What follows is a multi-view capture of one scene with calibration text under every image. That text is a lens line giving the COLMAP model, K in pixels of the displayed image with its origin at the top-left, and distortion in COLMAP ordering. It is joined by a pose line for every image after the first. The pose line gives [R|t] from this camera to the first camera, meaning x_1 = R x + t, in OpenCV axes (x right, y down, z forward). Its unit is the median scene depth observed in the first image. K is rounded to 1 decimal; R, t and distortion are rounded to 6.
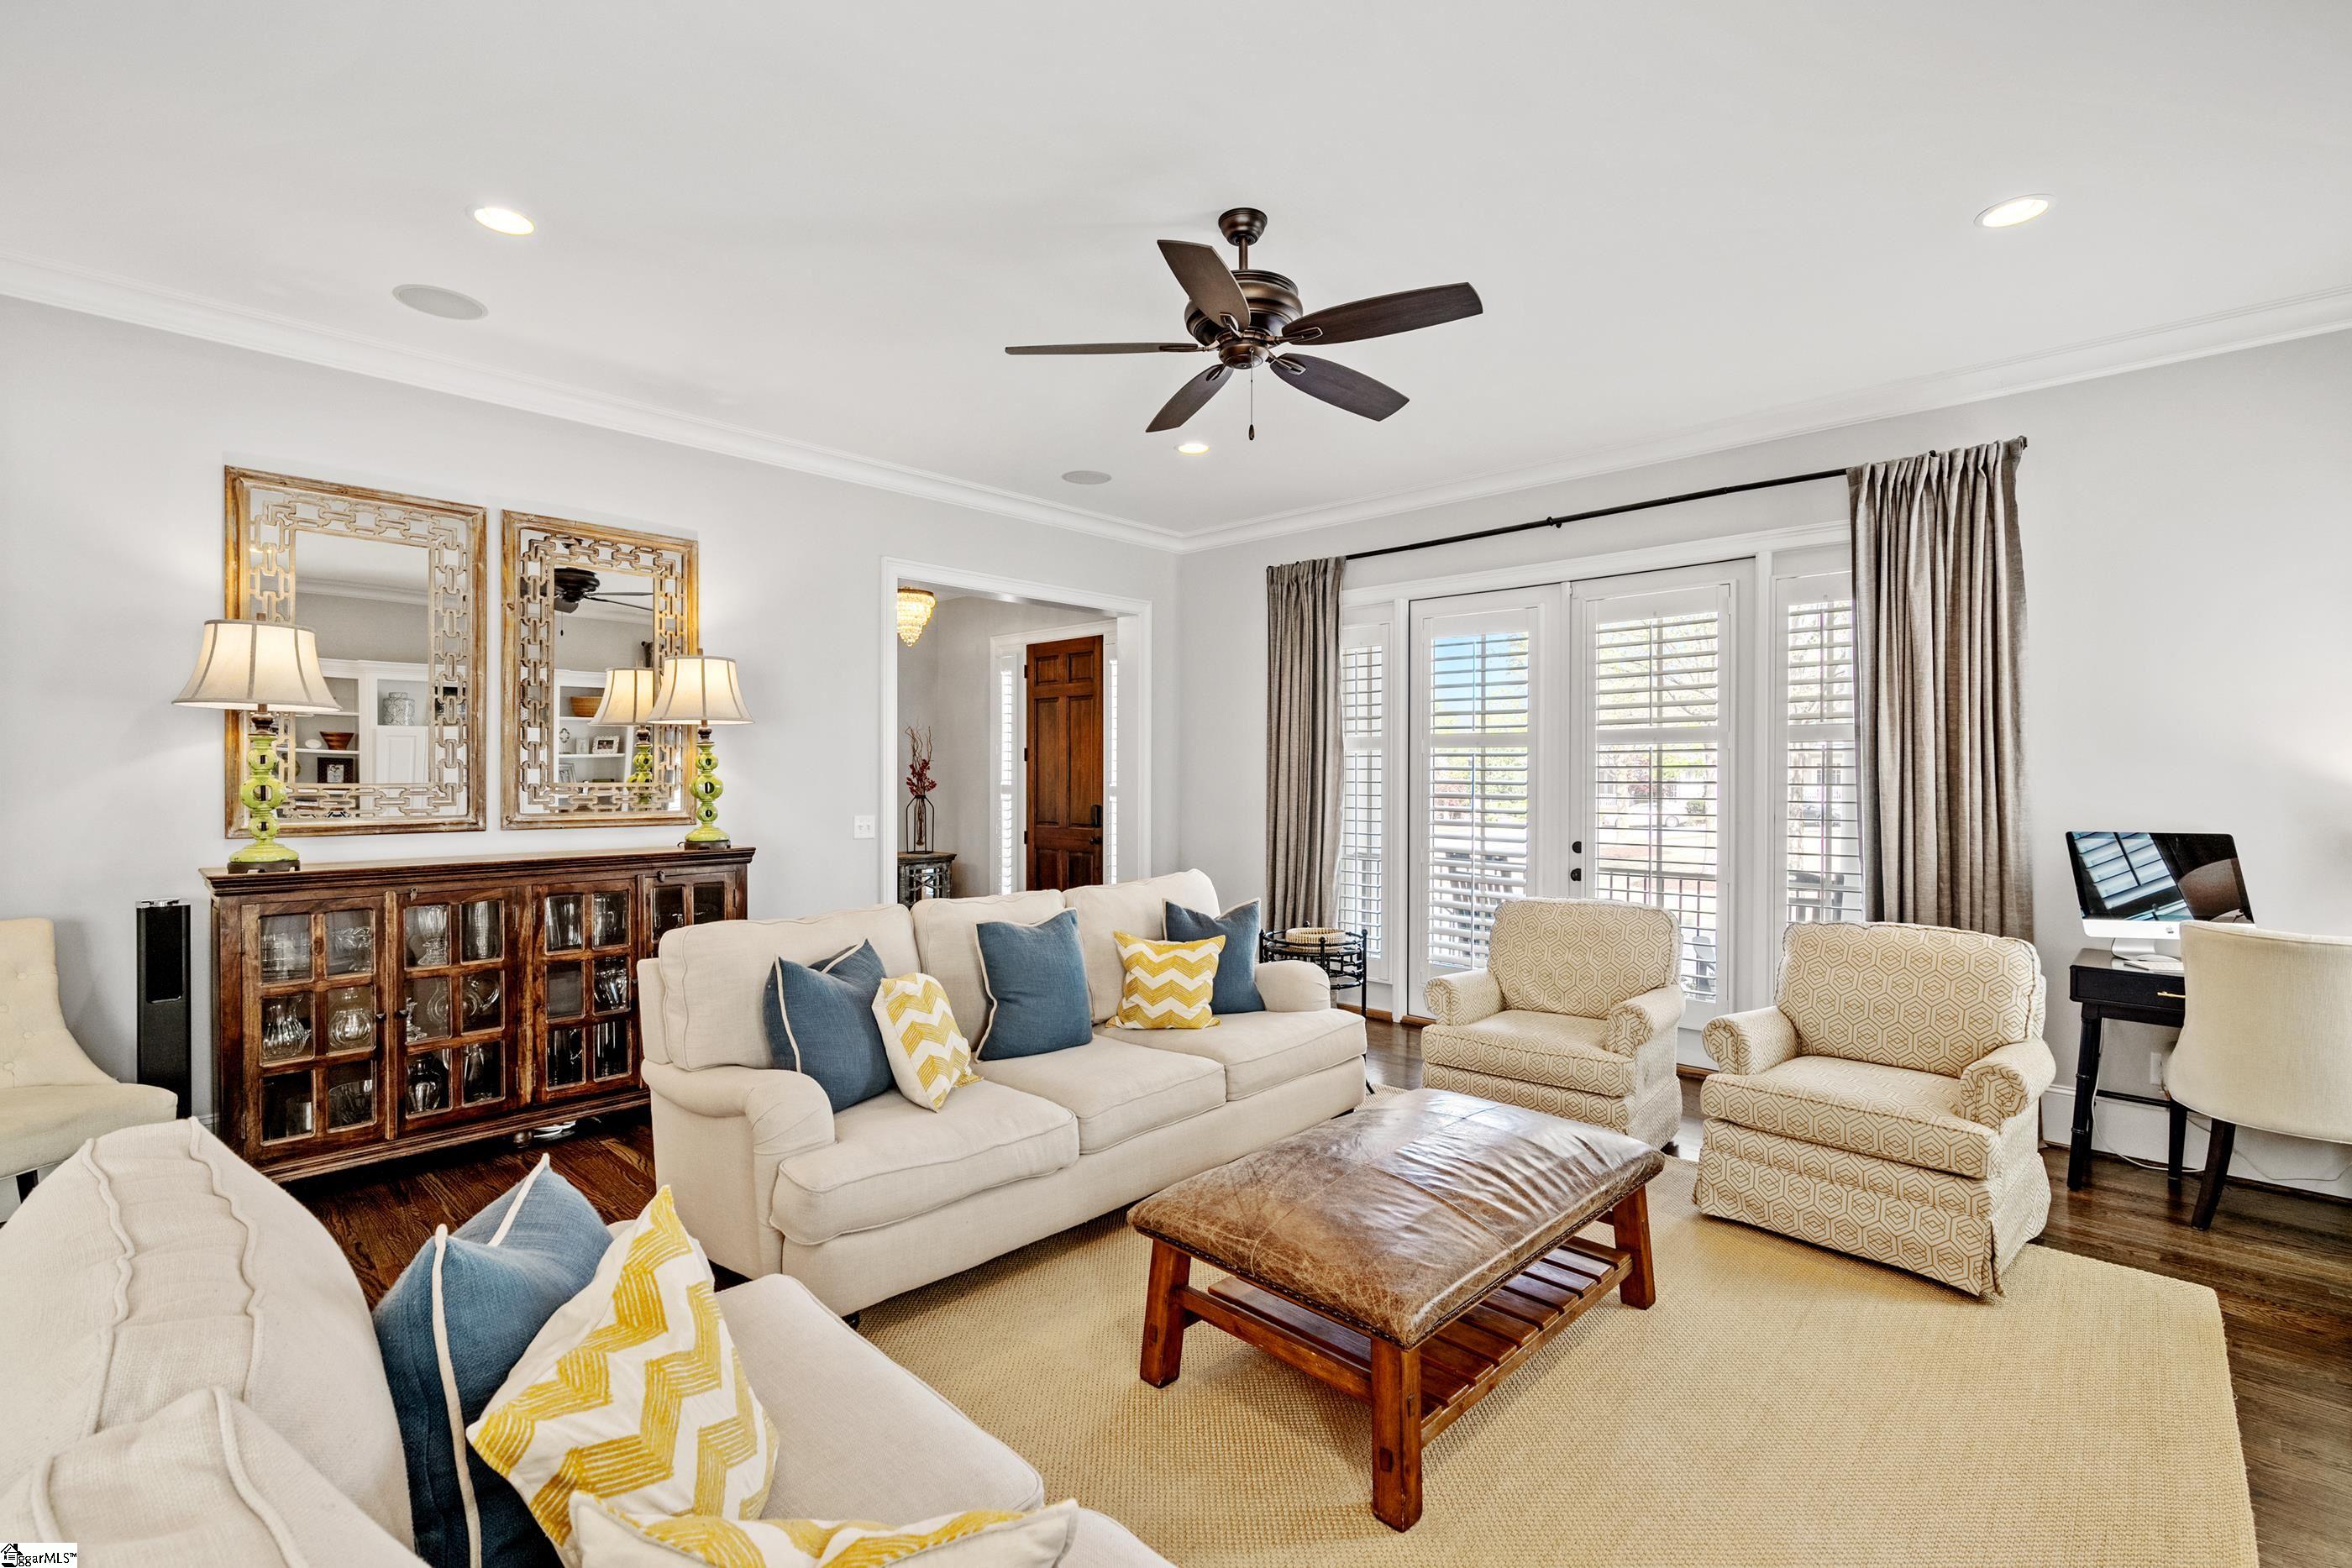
lens RADIAL K [[1059.8, 0, 1168.3], [0, 1059.8, 776.9], [0, 0, 1]] dist [-0.010516, 0.001535]
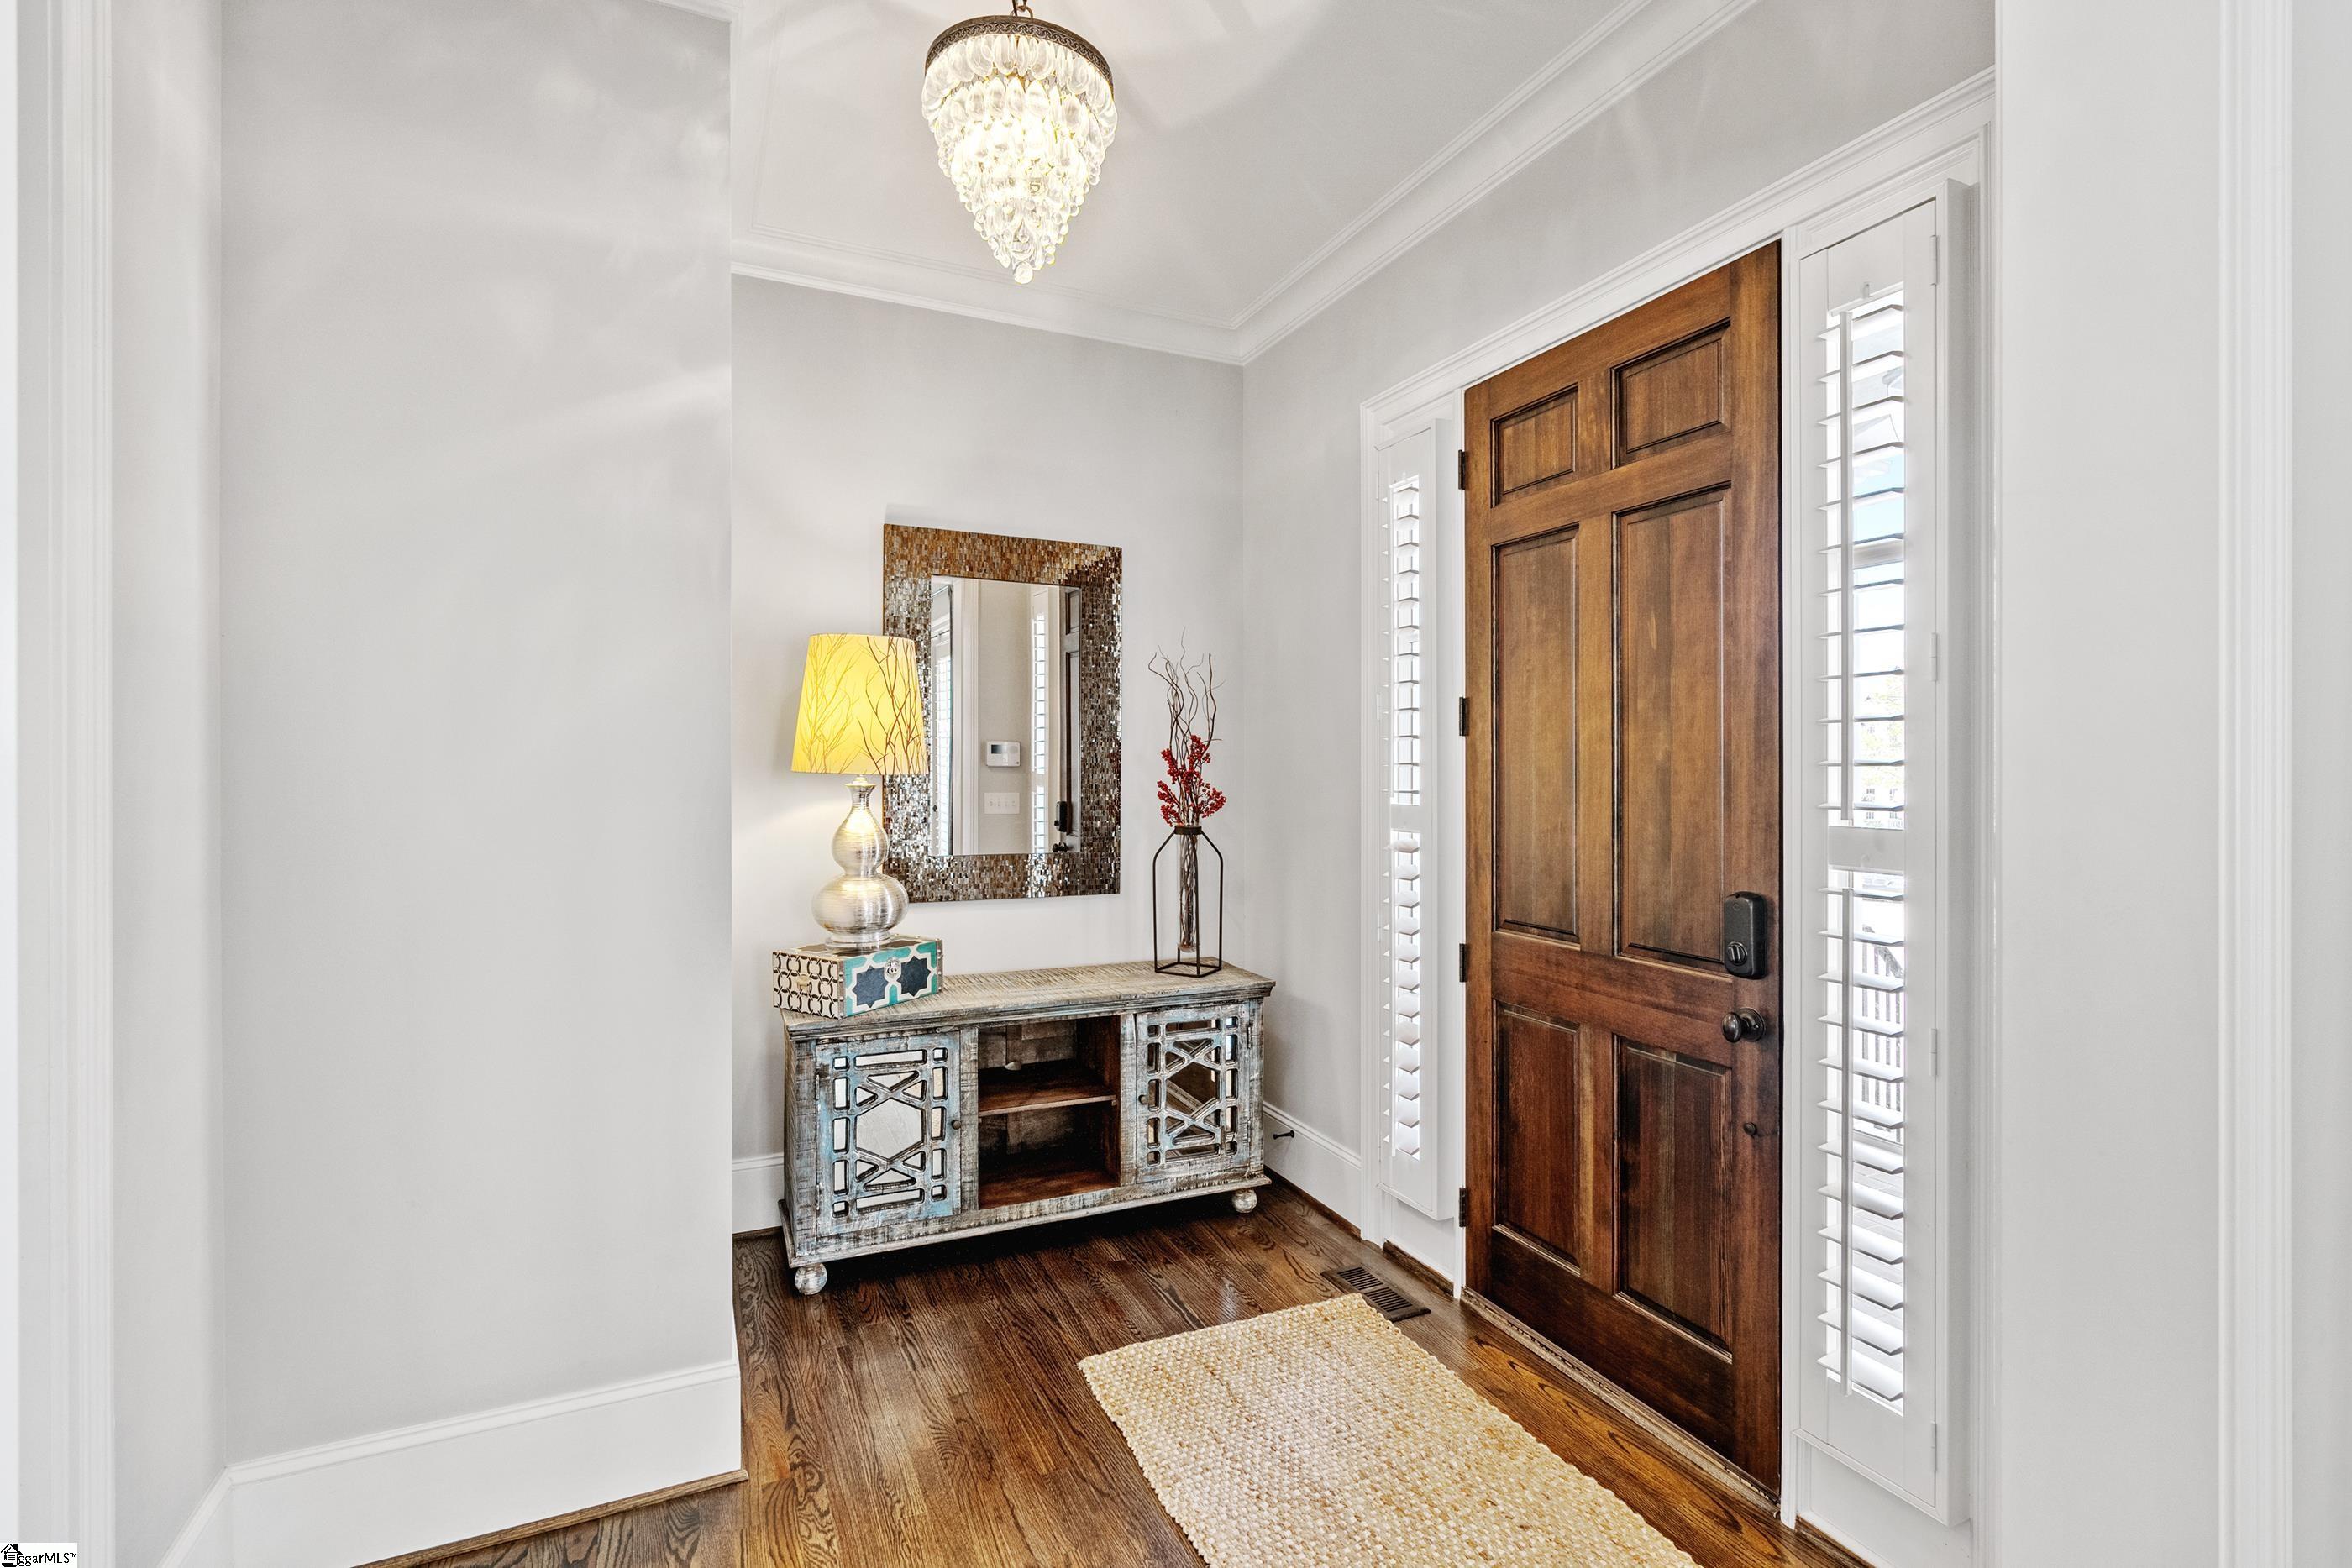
lens RADIAL K [[1059.8, 0, 1171.6], [0, 1059.8, 773.1], [0, 0, 1]] dist [-0.010516, 0.001535]
pose [[0.931894, -0.001331, -0.362727, -0.098991], [0.002994, 0.999987, 0.004025, -0.004627], [0.362717, -0.004837, 0.931887, 0.653266]]
